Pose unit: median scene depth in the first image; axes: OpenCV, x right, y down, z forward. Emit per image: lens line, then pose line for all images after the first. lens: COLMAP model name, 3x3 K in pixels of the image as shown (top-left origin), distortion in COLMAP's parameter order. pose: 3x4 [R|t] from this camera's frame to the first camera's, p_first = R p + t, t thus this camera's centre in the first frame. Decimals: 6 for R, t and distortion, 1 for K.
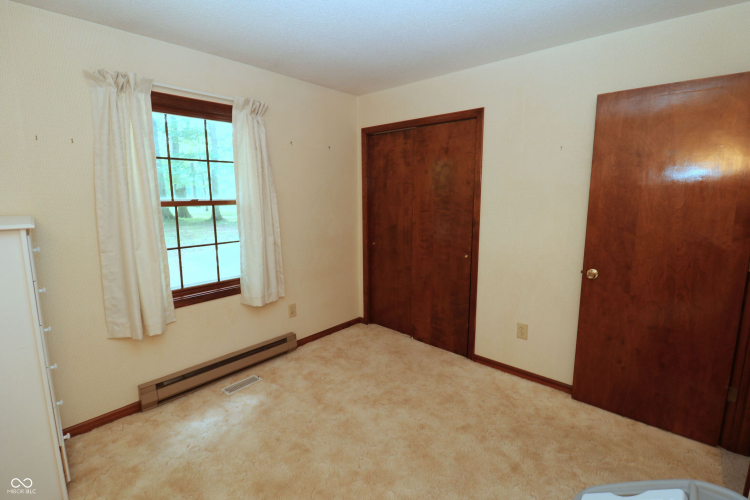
lens RADIAL K [[345.6, 0, 376.0], [0, 345.6, 247.5], [0, 0, 1]] dist [-0.002024, -0.011347]
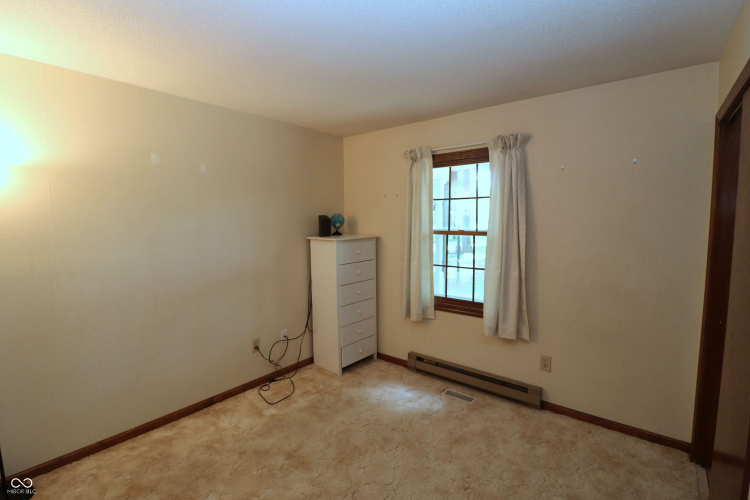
lens RADIAL K [[345.6, 0, 375.2], [0, 345.6, 247.5], [0, 0, 1]] dist [-0.002024, -0.011347]
pose [[0.053265, 0.080329, -0.995344, 0.659060], [-0.155029, 0.985339, 0.071225, -0.110026], [0.986473, 0.150514, 0.064937, 0.587779]]
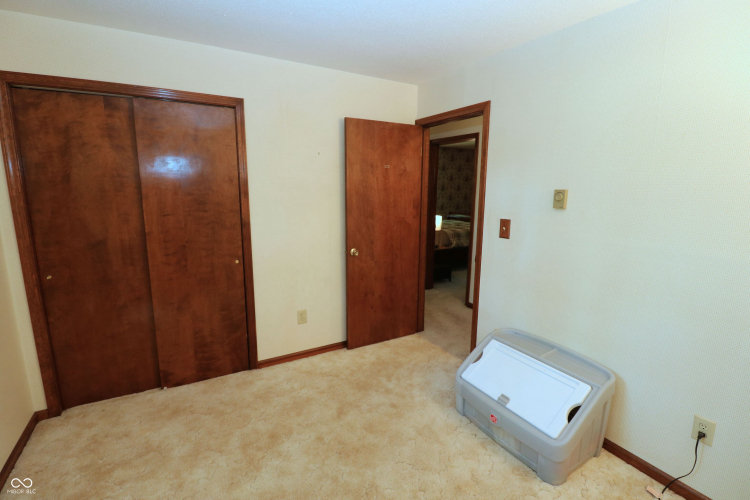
lens RADIAL K [[345.6, 0, 375.3], [0, 345.6, 248.6], [0, 0, 1]] dist [-0.002024, -0.011347]
pose [[0.308791, -0.158795, 0.937780, -0.511455], [0.137307, 0.983079, 0.121254, -0.074826], [-0.941167, 0.091321, 0.325370, 0.403931]]
